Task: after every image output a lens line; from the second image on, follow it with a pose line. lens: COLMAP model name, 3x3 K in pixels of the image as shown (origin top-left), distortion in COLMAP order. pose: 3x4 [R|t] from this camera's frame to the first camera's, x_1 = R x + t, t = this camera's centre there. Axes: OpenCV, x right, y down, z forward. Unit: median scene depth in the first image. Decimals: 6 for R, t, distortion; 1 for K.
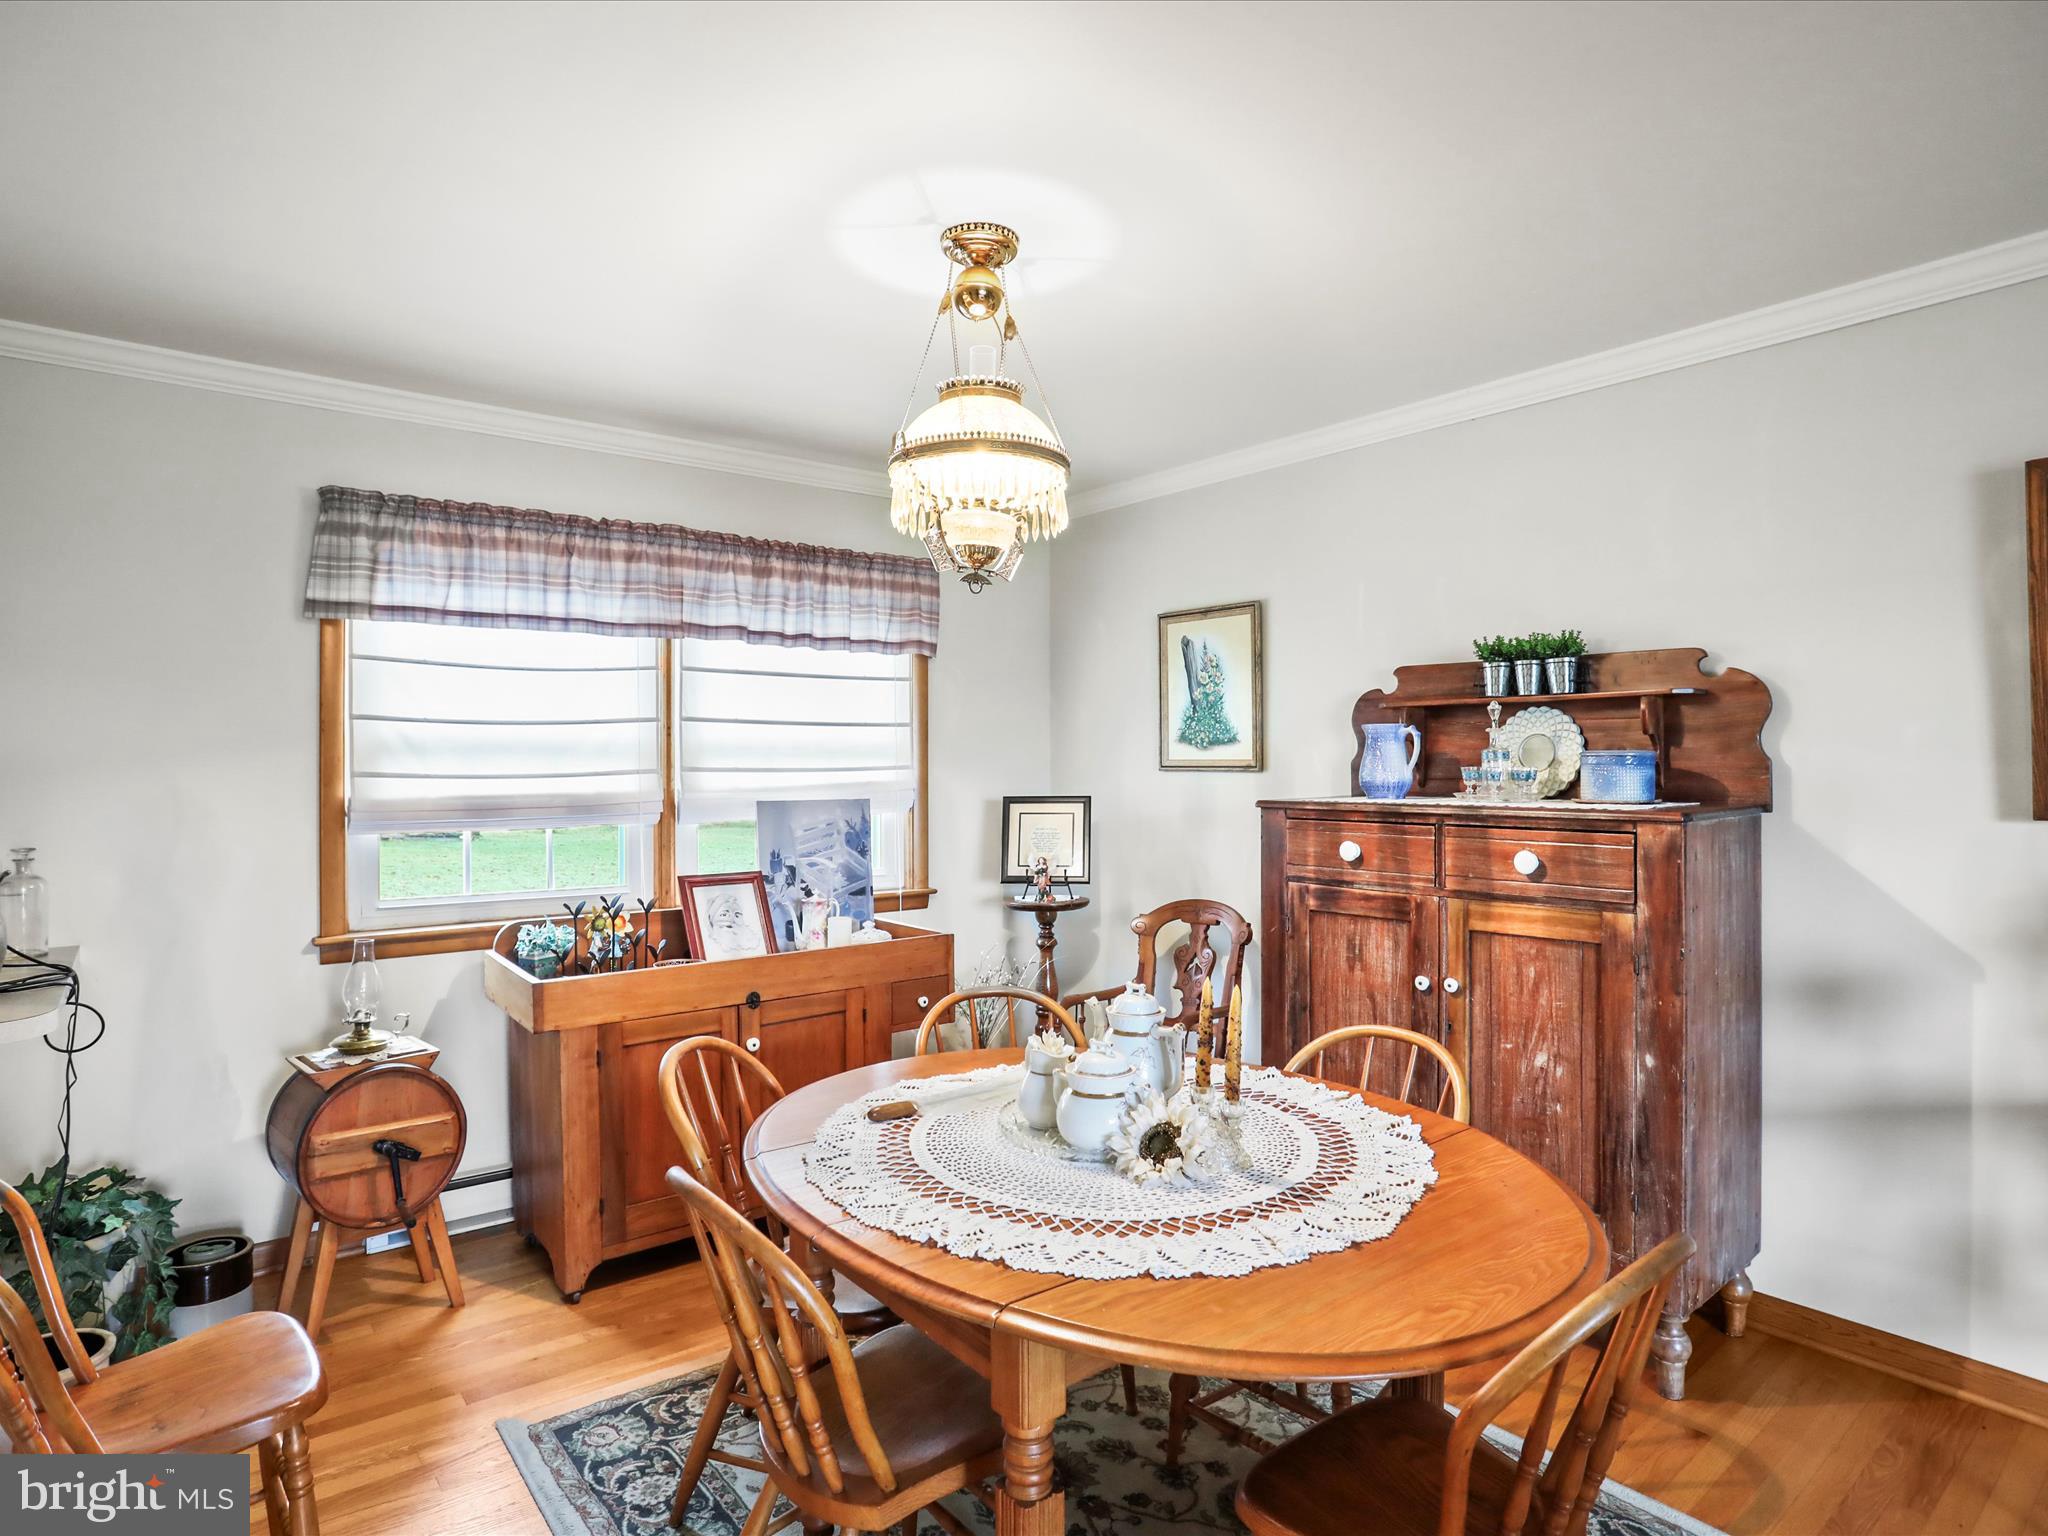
lens RADIAL K [[1122.4, 0, 1015.8], [0, 1122.4, 765.7], [0, 0, 1]] dist [-0.079664, 0.041211]
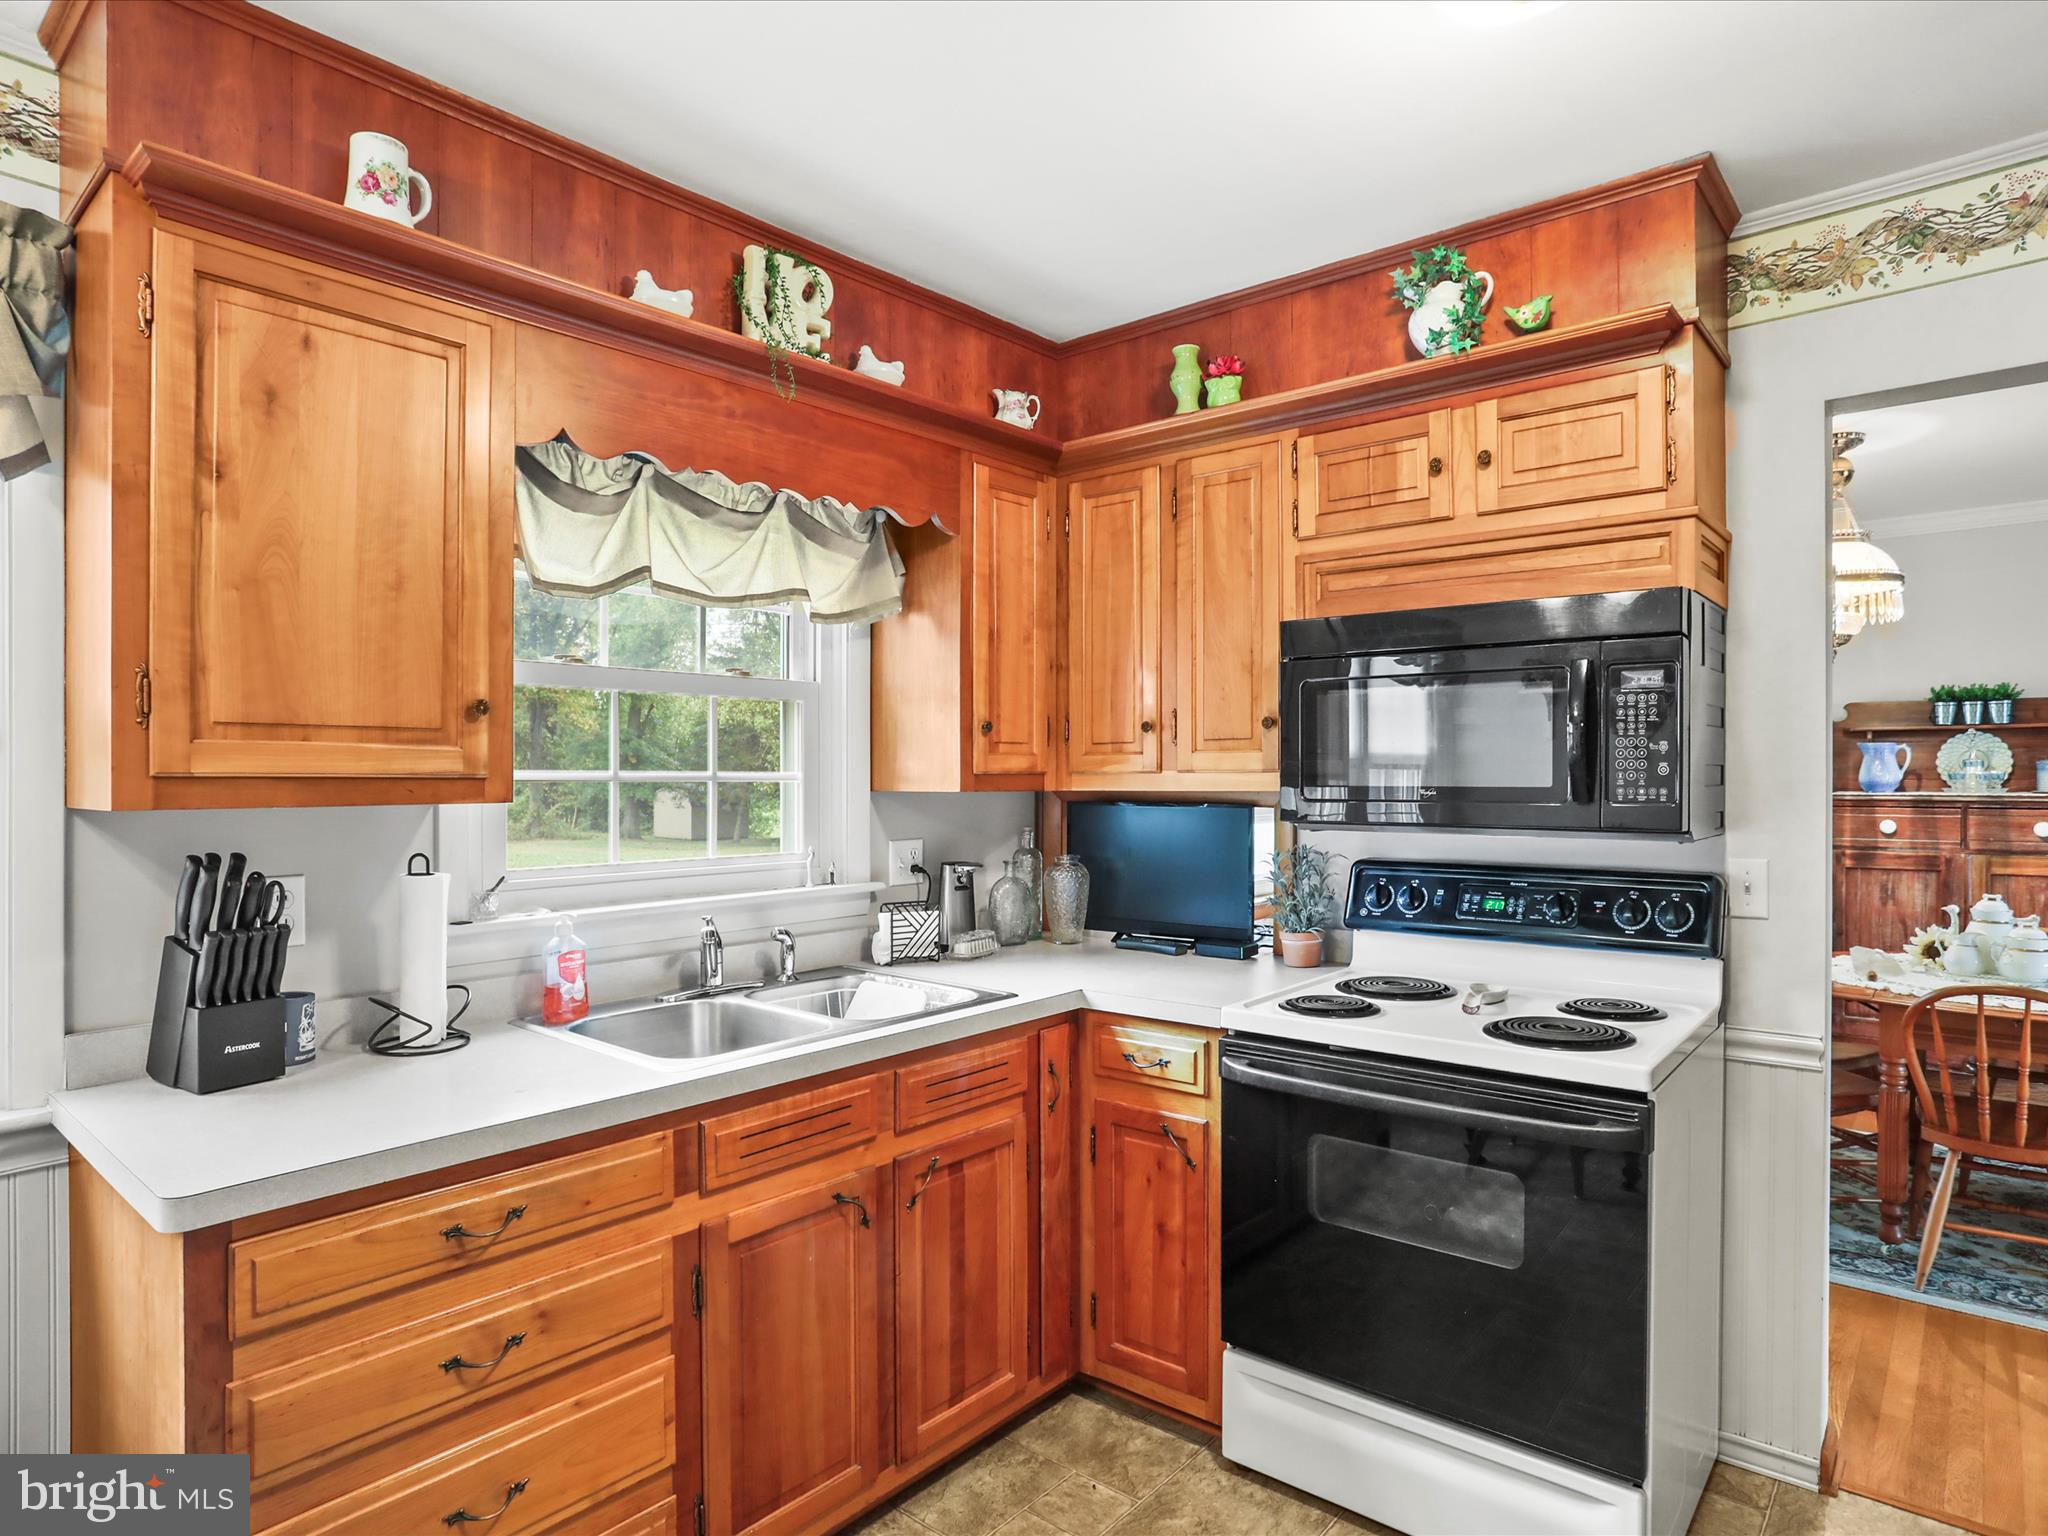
lens RADIAL K [[1153.0, 0, 1035.6], [0, 1153.0, 763.3], [0, 0, 1]] dist [-0.077115, 0.041307]
pose [[0.980976, -0.002884, 0.194106, -1.174104], [0.004264, 0.999969, -0.006690, -0.004761], [-0.194080, 0.007391, 0.980958, -0.280926]]
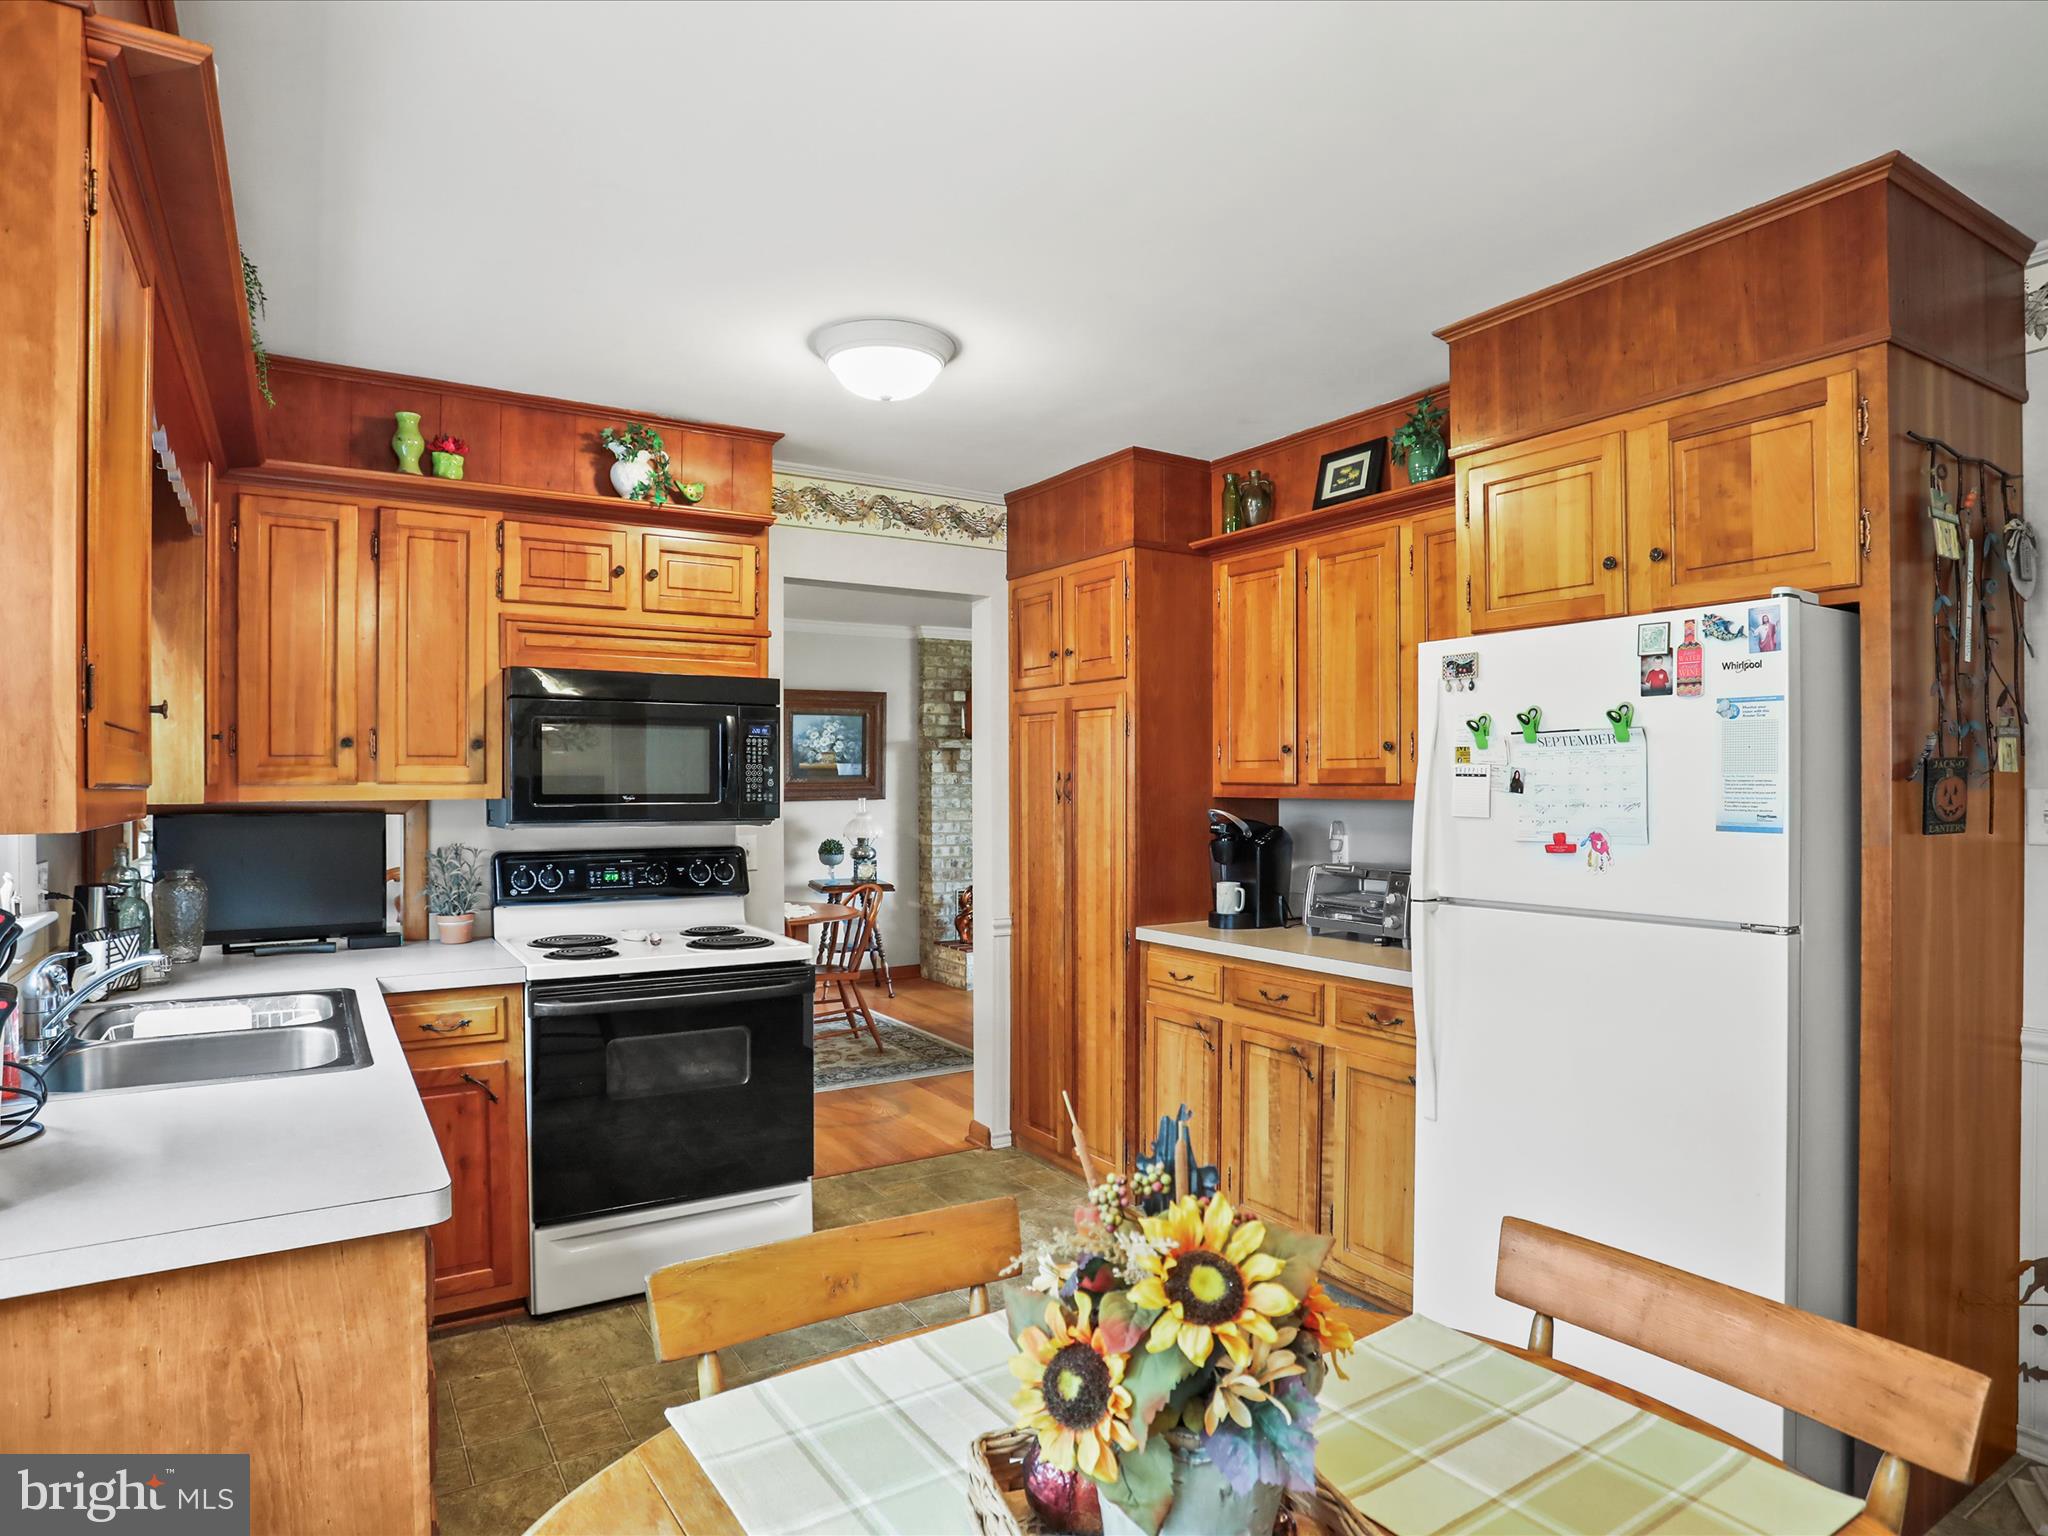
lens RADIAL K [[1136.8, 0, 1016.5], [0, 1136.8, 769.4], [0, 0, 1]] dist [-0.088825, 0.044326]
pose [[0.114629, 0.011141, 0.993346, -1.817617], [-0.000280, 0.999937, -0.011182, -0.004990], [-0.993408, 0.001004, 0.114625, -0.082409]]
